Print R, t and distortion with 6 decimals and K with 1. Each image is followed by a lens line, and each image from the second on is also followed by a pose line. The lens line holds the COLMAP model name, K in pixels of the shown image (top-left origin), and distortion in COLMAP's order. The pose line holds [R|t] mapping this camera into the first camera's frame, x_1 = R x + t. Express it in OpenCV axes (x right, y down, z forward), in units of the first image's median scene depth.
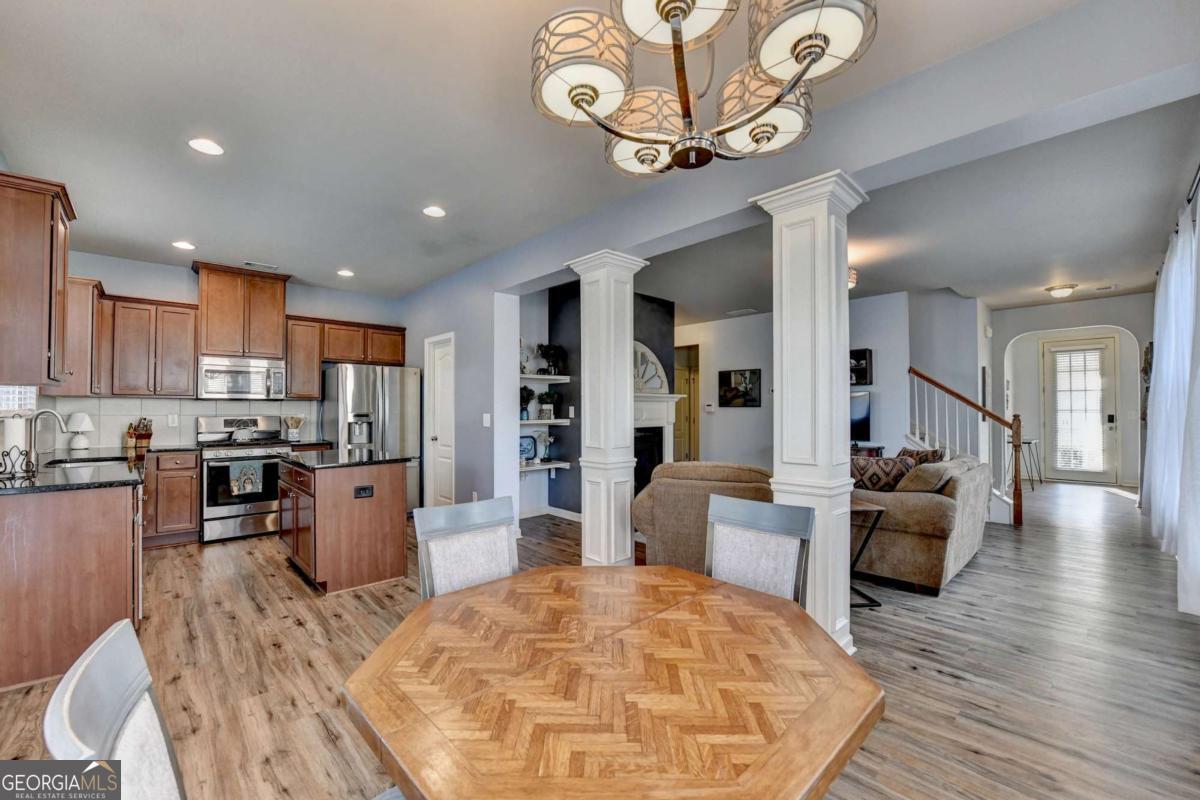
lens RADIAL K [[488.7, 0, 593.0], [0, 488.7, 399.3], [0, 0, 1]] dist [-0.015180, -0.001892]
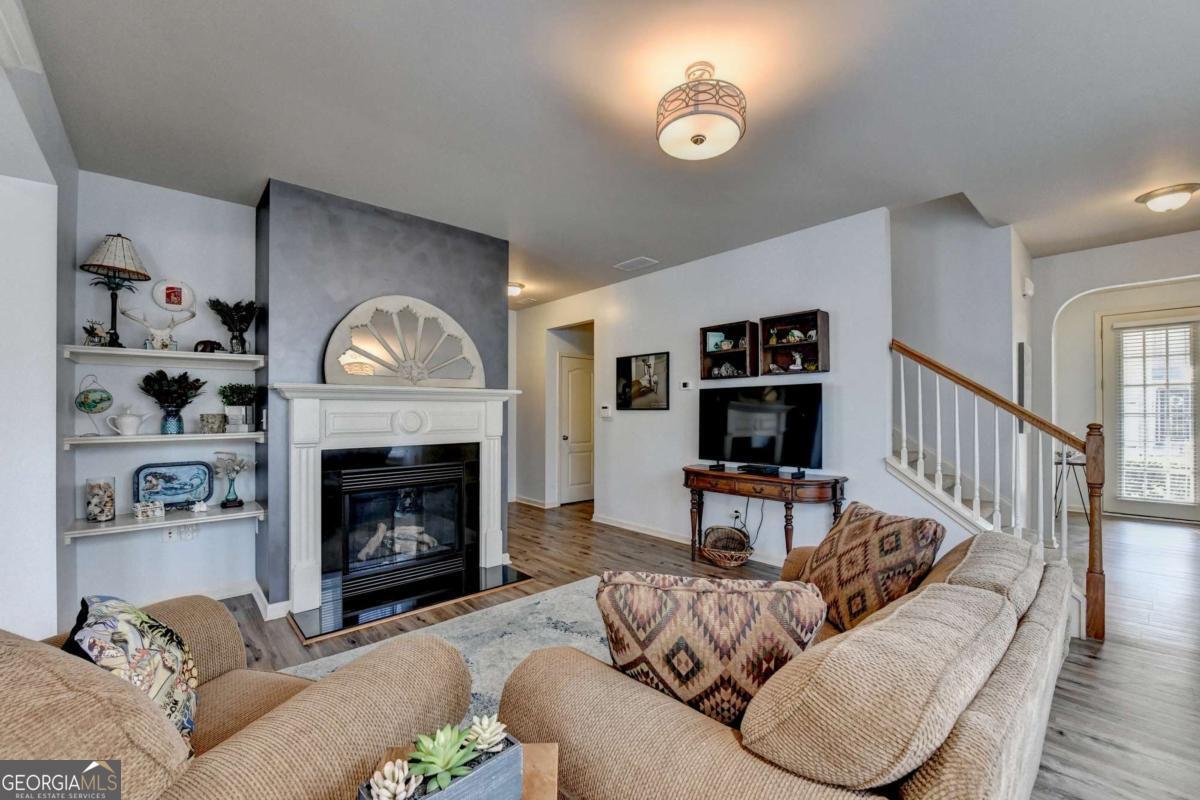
lens RADIAL K [[488.7, 0, 598.7], [0, 488.7, 410.2], [0, 0, 1]] dist [-0.015180, -0.001892]
pose [[0.999924, -0.002004, -0.012159, 0.397081], [0.002191, 0.999879, 0.015428, 0.008812], [0.012127, -0.015454, 0.999807, 0.533052]]
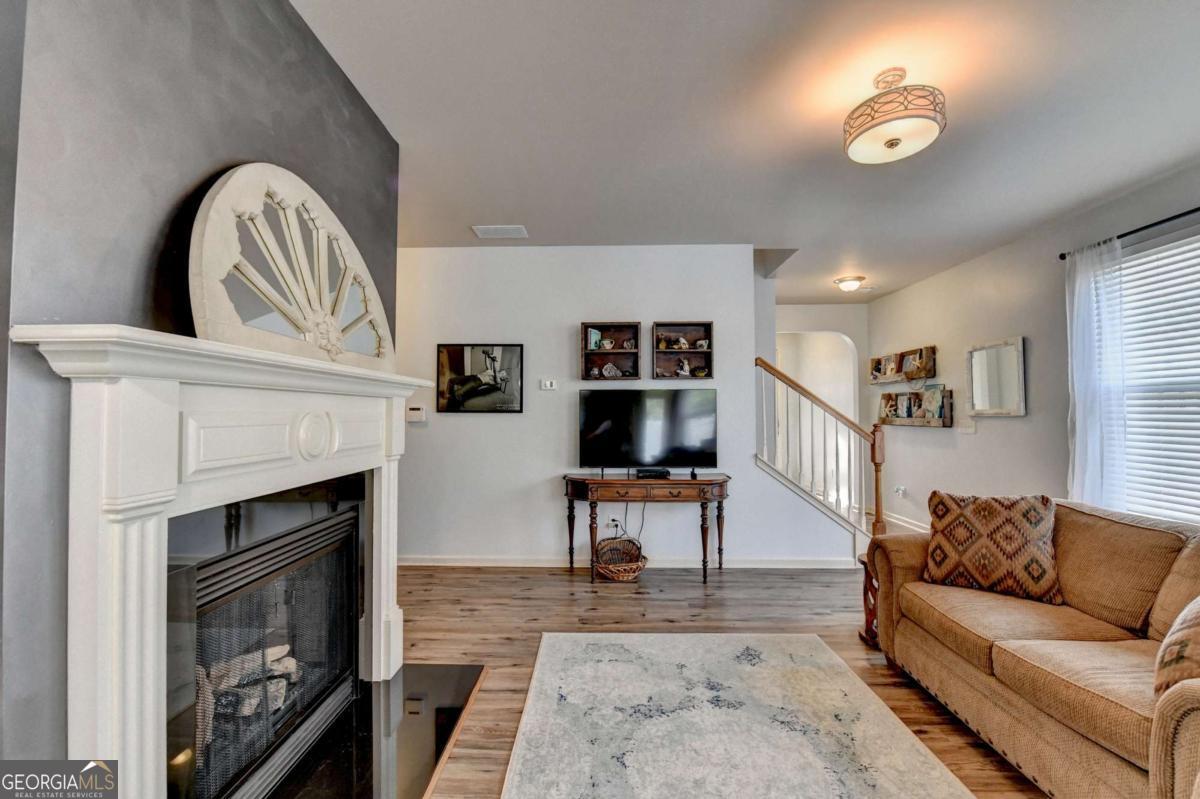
lens RADIAL K [[488.7, 0, 588.9], [0, 488.7, 400.6], [0, 0, 1]] dist [-0.015180, -0.001892]
pose [[0.694924, 0.019471, 0.718820, -0.004464], [-0.014029, 0.999810, -0.013519, 0.012889], [-0.718947, -0.000689, 0.695065, 0.859855]]
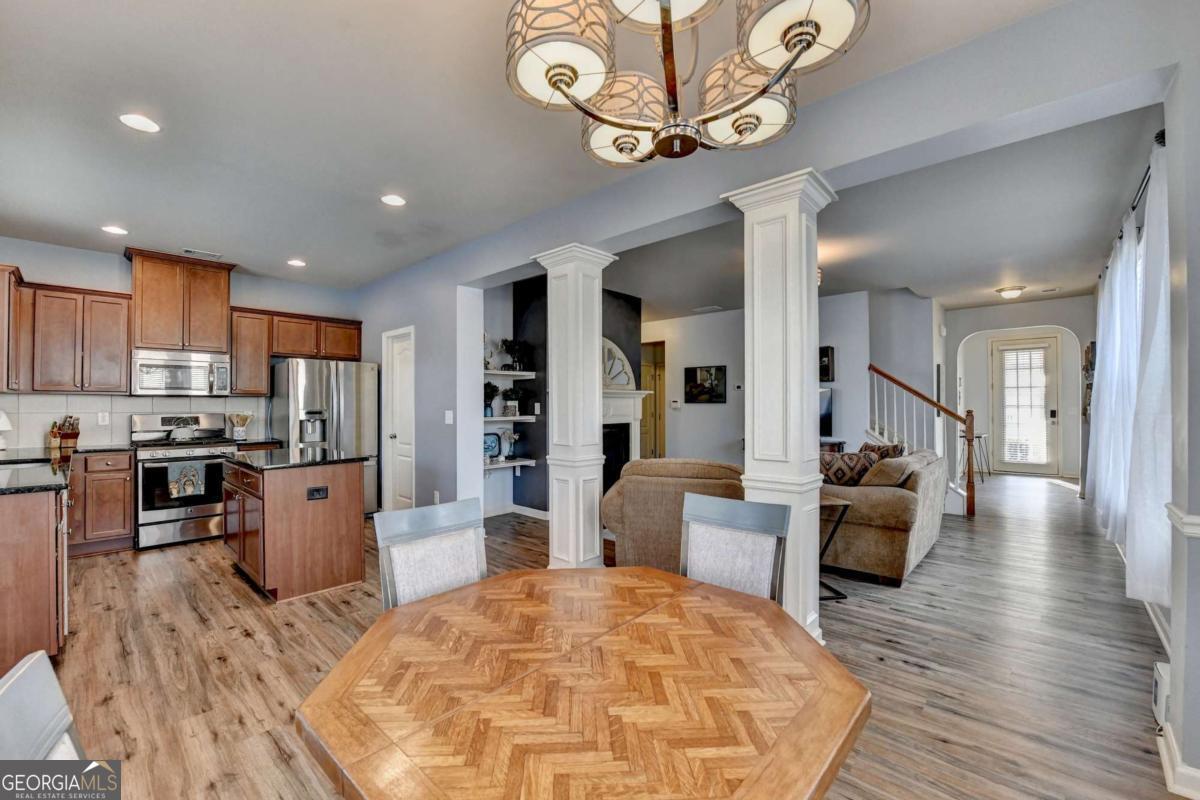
lens RADIAL K [[488.7, 0, 596.4], [0, 488.7, 396.9], [0, 0, 1]] dist [-0.015180, -0.001892]
pose [[0.996586, -0.001320, 0.082555, -0.010676], [0.001042, 0.999994, 0.003412, -0.001505], [-0.082559, -0.003314, 0.996581, 0.017373]]
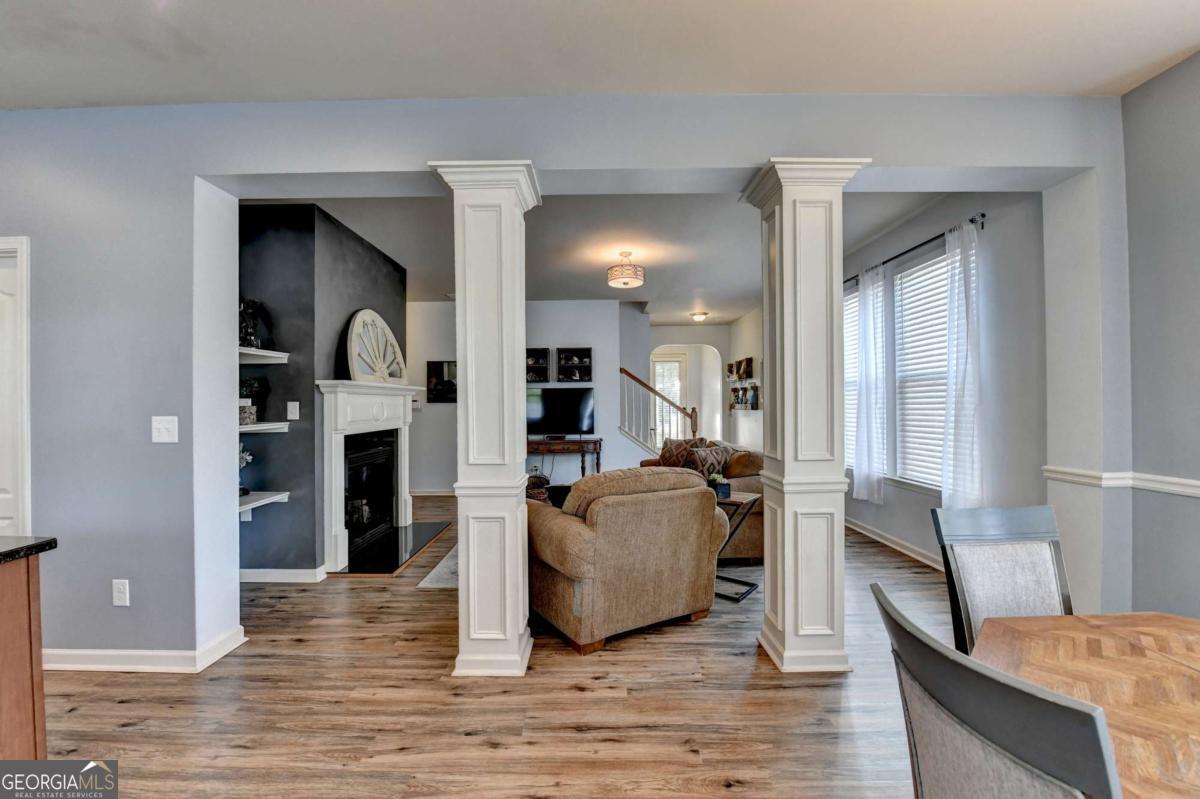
lens RADIAL K [[488.7, 0, 593.5], [0, 488.7, 400.6], [0, 0, 1]] dist [-0.015180, -0.001892]
pose [[0.673929, -0.000221, 0.738796, -0.286123], [-0.006673, 0.999957, 0.006387, 0.007336], [-0.738766, -0.009234, 0.673899, 0.350379]]
